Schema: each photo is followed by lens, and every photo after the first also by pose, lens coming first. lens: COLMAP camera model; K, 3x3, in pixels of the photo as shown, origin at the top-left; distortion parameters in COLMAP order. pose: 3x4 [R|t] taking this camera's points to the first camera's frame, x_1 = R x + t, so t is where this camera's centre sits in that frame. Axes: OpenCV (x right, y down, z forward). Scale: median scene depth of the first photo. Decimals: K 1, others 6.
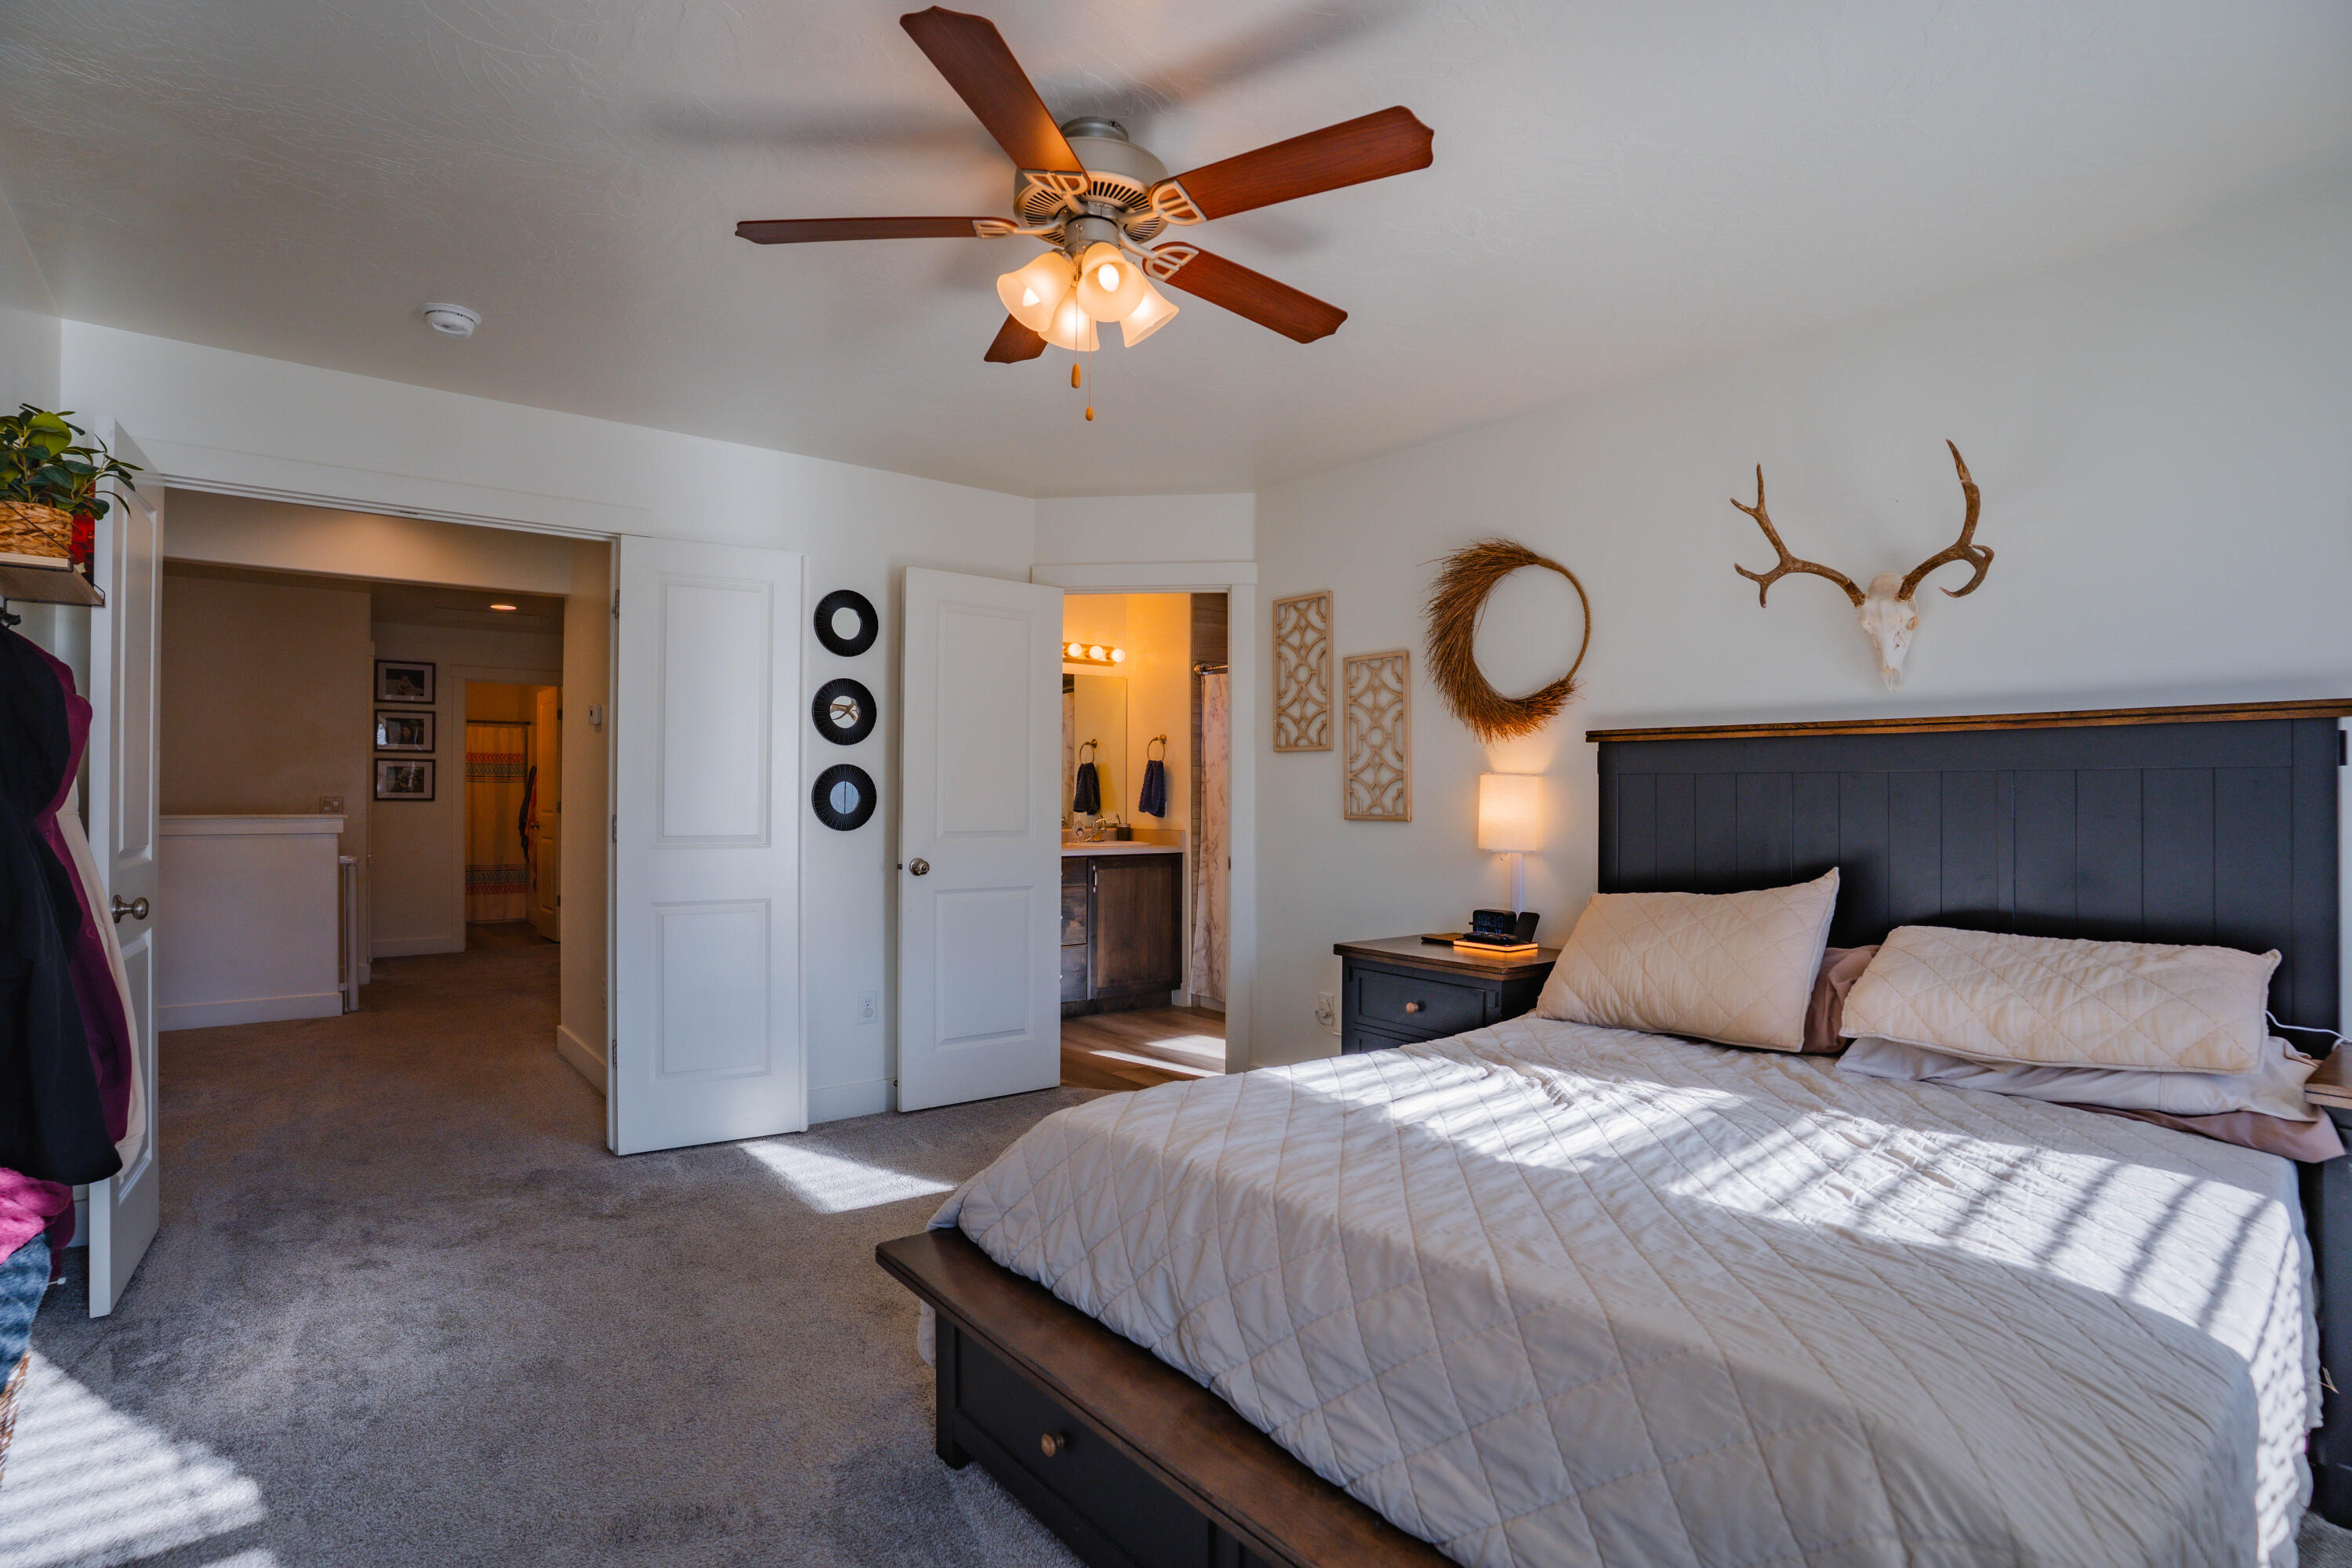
lens RADIAL K [[1201.3, 0, 1176.0], [0, 1201.3, 784.0], [0, 0, 1]] dist [-0.002246, -0.000154]
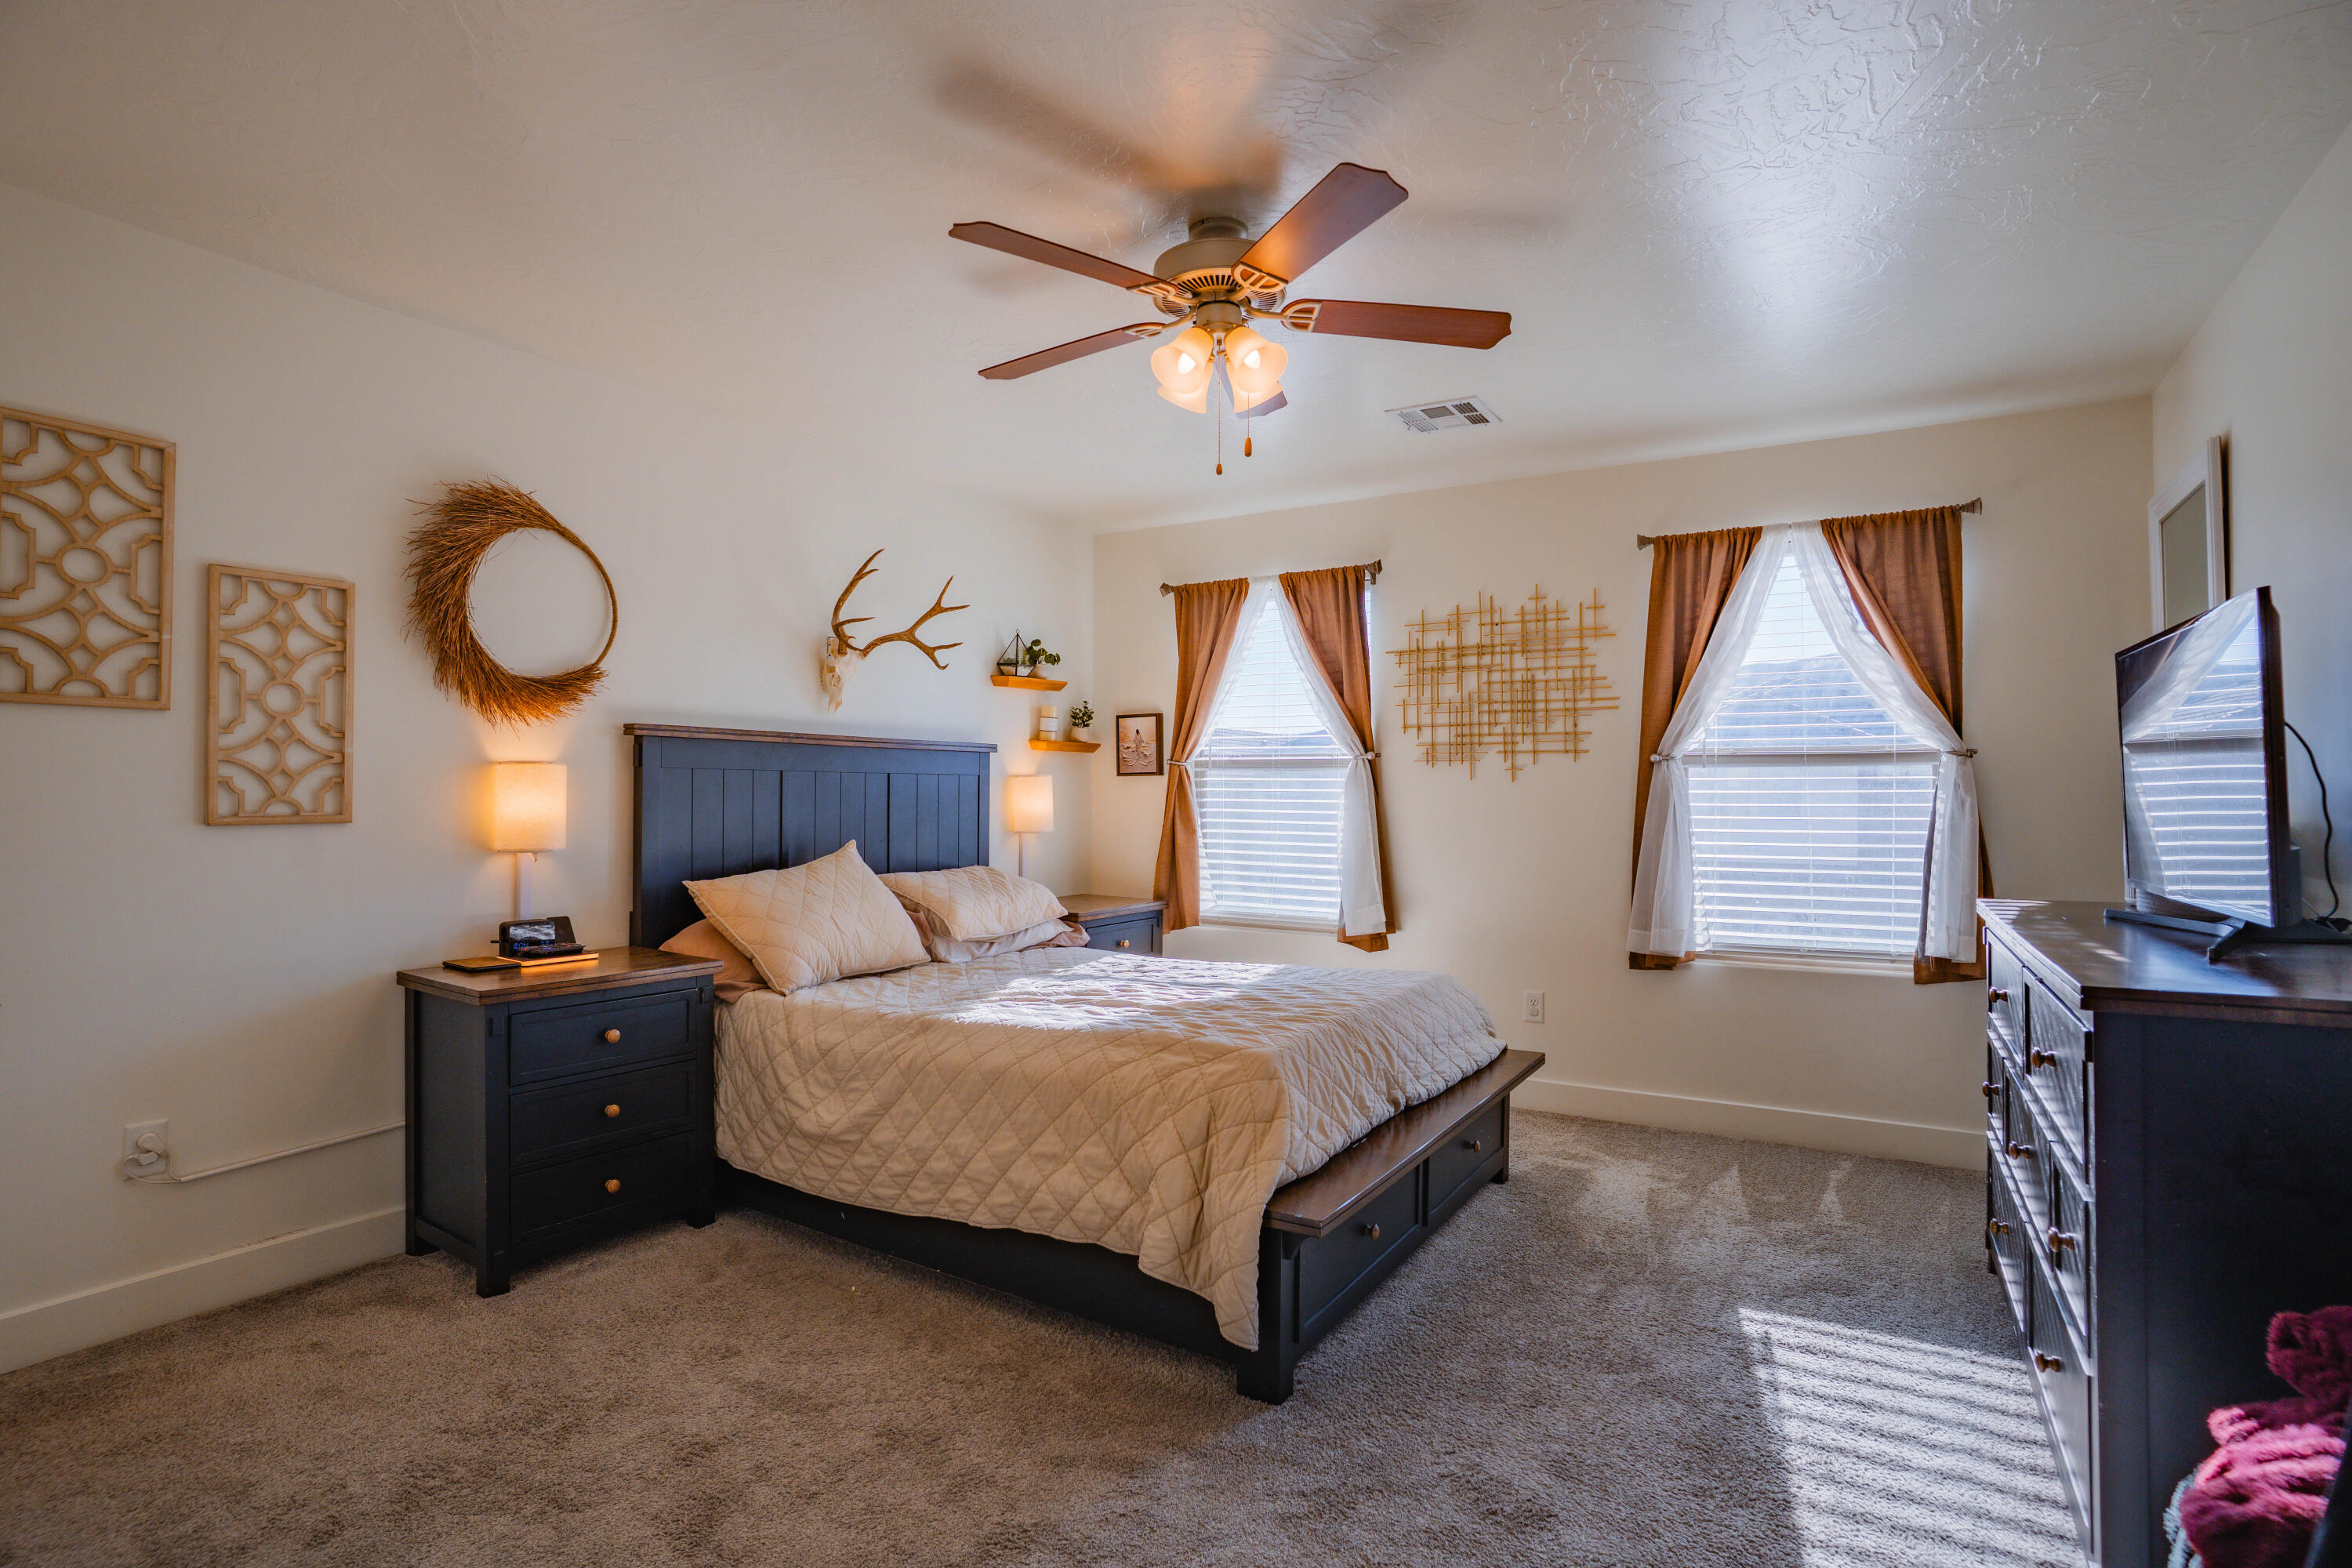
lens RADIAL K [[1155.2, 0, 1176.0], [0, 1155.2, 784.0], [0, 0, 1]] dist [-0.000034, 0.000513]
pose [[-0.334260, 0.006559, 0.942458, -0.609325], [-0.007826, 0.999922, -0.009735, 0.010652], [-0.942449, -0.010629, -0.334182, 0.765927]]
